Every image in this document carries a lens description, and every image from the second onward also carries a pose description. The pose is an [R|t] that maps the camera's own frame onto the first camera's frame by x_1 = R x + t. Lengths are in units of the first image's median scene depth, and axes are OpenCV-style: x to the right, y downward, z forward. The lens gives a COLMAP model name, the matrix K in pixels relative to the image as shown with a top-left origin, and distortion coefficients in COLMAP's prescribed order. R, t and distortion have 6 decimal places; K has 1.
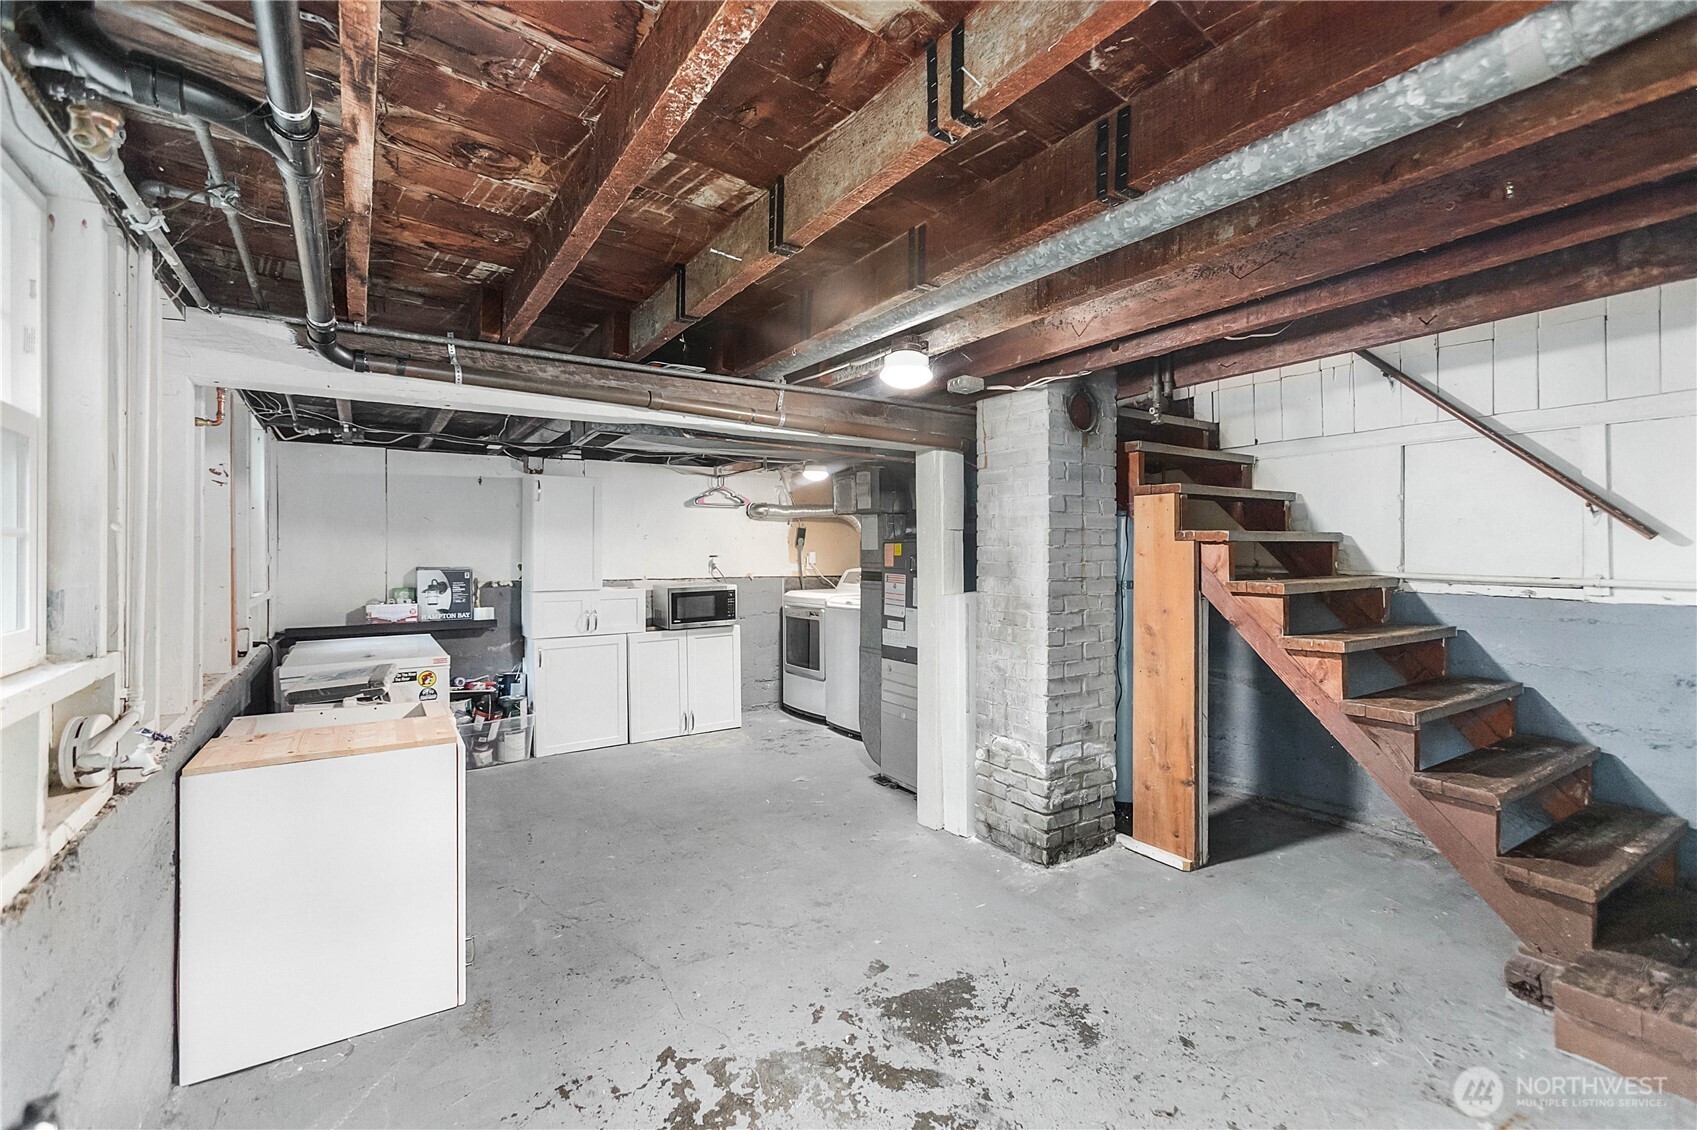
lens RADIAL K [[759.3, 0, 849.5], [0, 759.3, 556.8], [0, 0, 1]] dist [-0.011760, 0.000000]
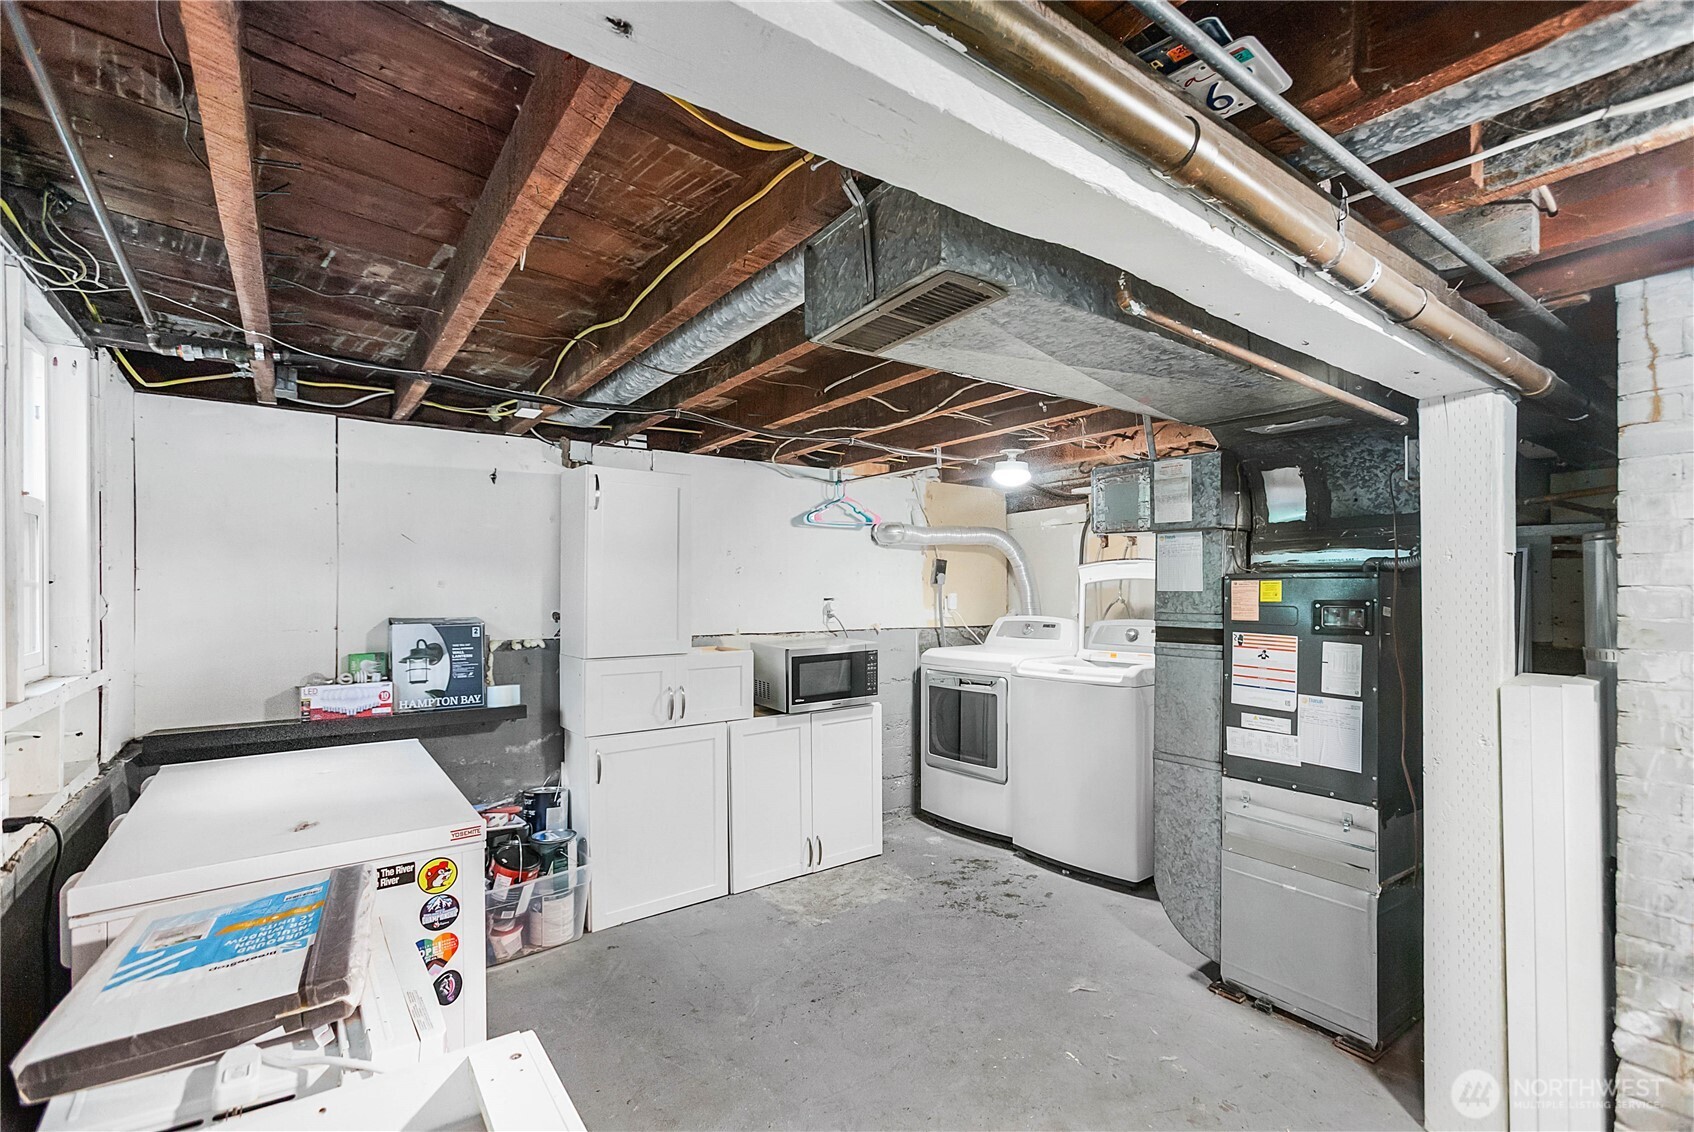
lens RADIAL K [[758.0, 0, 848.0], [0, 758.0, 593.8], [0, 0, 1]] dist [-0.011760, 0.000000]
pose [[0.998440, 0.002024, 0.055804, -0.239267], [-0.001877, 0.999995, -0.002702, -0.004521], [-0.055810, 0.002593, 0.998438, 0.378792]]
